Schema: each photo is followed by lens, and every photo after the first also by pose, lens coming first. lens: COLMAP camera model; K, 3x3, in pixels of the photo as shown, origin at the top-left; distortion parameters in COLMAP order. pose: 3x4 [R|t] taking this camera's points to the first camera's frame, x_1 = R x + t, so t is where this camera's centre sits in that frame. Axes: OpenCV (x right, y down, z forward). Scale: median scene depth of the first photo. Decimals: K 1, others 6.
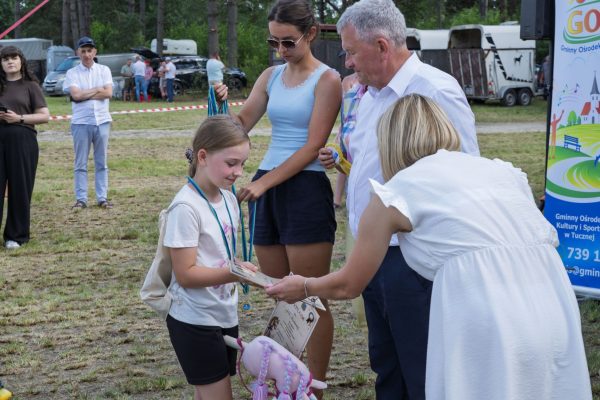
lens RADIAL K [[1074.2, 0, 300.0], [0, 1074.2, 200.0], [0, 0, 1]] dist [0.017210, -0.094596]
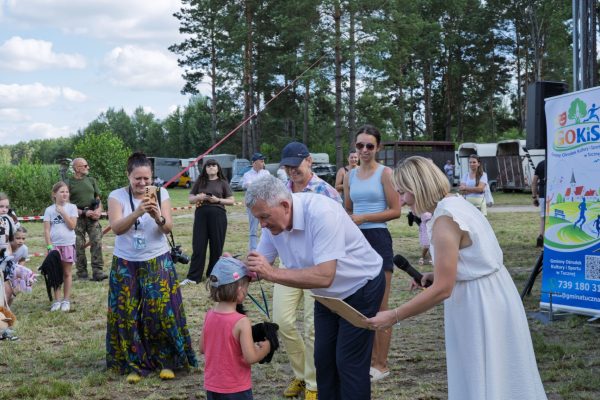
lens RADIAL K [[723.3, 0, 302.4], [0, 723.3, 206.9], [0, 0, 1]] dist [0.011130, -0.028791]
pose [[0.991050, -0.008806, -0.133203, 0.011741], [-0.000960, 0.997326, -0.073069, 0.007862], [0.133490, 0.072543, 0.988392, -0.053589]]
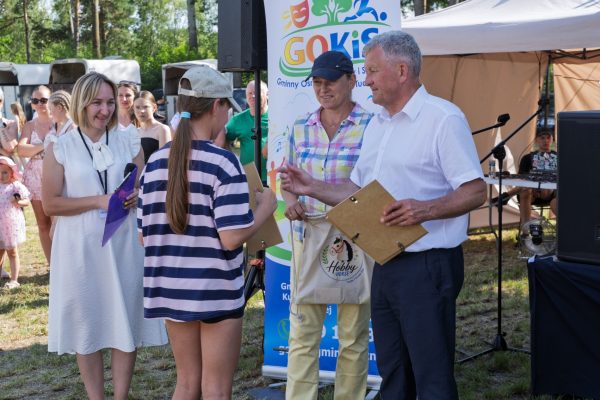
lens RADIAL K [[1074.2, 0, 300.0], [0, 1074.2, 200.0], [0, 0, 1]] dist [0.017210, -0.094596]
pose [[0.928197, -0.038012, 0.370143, -0.027038], [0.050068, 0.998481, -0.023012, -0.017043], [-0.368705, 0.039892, 0.928690, 0.127585]]
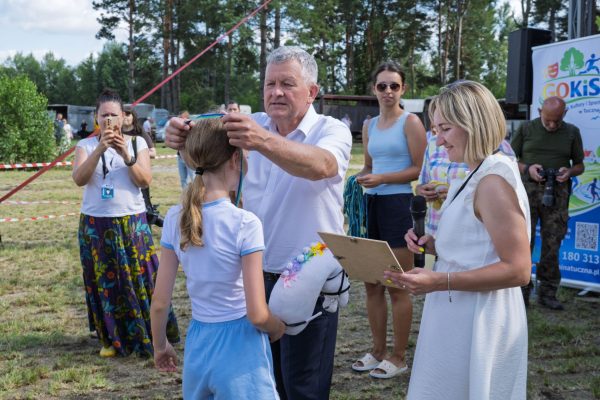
lens RADIAL K [[719.1, 0, 300.0], [0, 719.1, 200.0], [0, 0, 1]] dist [0.008448, 0.006095]
pose [[0.999773, 0.008517, -0.019524, -0.029721], [-0.008869, 0.999798, -0.018012, -0.000628], [0.019367, 0.018181, 0.999647, 0.021372]]
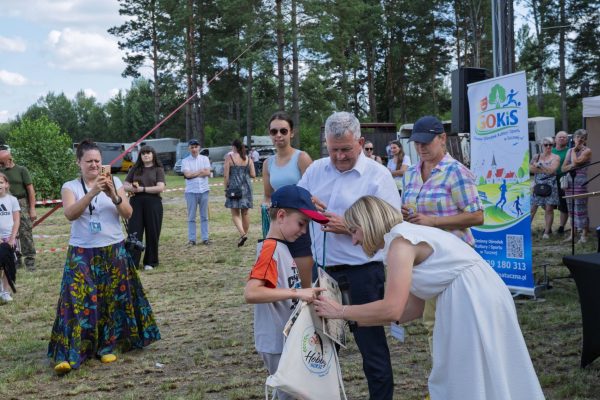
lens RADIAL K [[722.7, 0, 308.1], [0, 722.7, 198.2], [0, 0, 1]] dist [0.013690, -0.019945]
pose [[0.998146, -0.027421, -0.054334, 0.026122], [0.024206, 0.997965, -0.058986, 0.005214], [0.055841, 0.057561, 0.996779, -0.060574]]
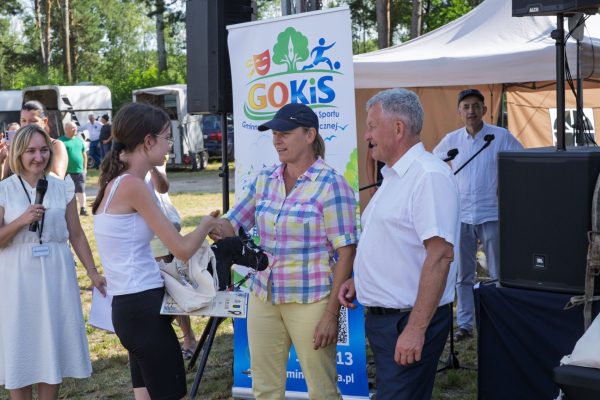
lens RADIAL K [[1065.1, 0, 286.8], [0, 1065.1, 200.6], [0, 0, 1]] dist [0.021593, 0.010804]
pose [[0.921878, -0.046921, 0.384629, -0.036726], [0.066362, 0.997094, -0.037421, -0.023474], [-0.381755, 0.060022, 0.922312, 0.094211]]
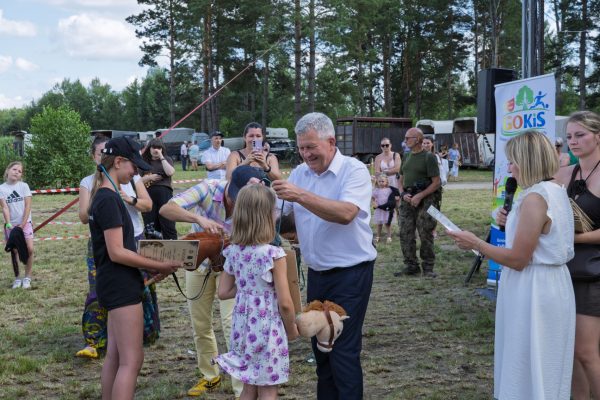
lens RADIAL K [[724.6, 0, 300.0], [0, 724.6, 200.0], [0, 0, 1]] dist [0.013508, 0.002265]
pose [[0.996763, -0.000455, -0.080389, 0.014122], [-0.003287, 0.998917, -0.046412, 0.003585], [0.080323, 0.046526, 0.995682, -0.074200]]
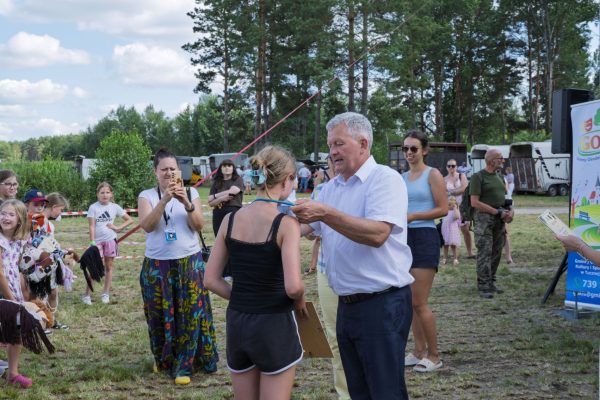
lens RADIAL K [[724.6, 0, 300.0], [0, 724.6, 200.0], [0, 0, 1]] dist [0.013508, 0.002265]
pose [[0.989375, 0.002162, -0.145372, -0.008432], [-0.014149, 0.996575, -0.081470, 0.010379], [0.144698, 0.082661, 0.986017, -0.085789]]
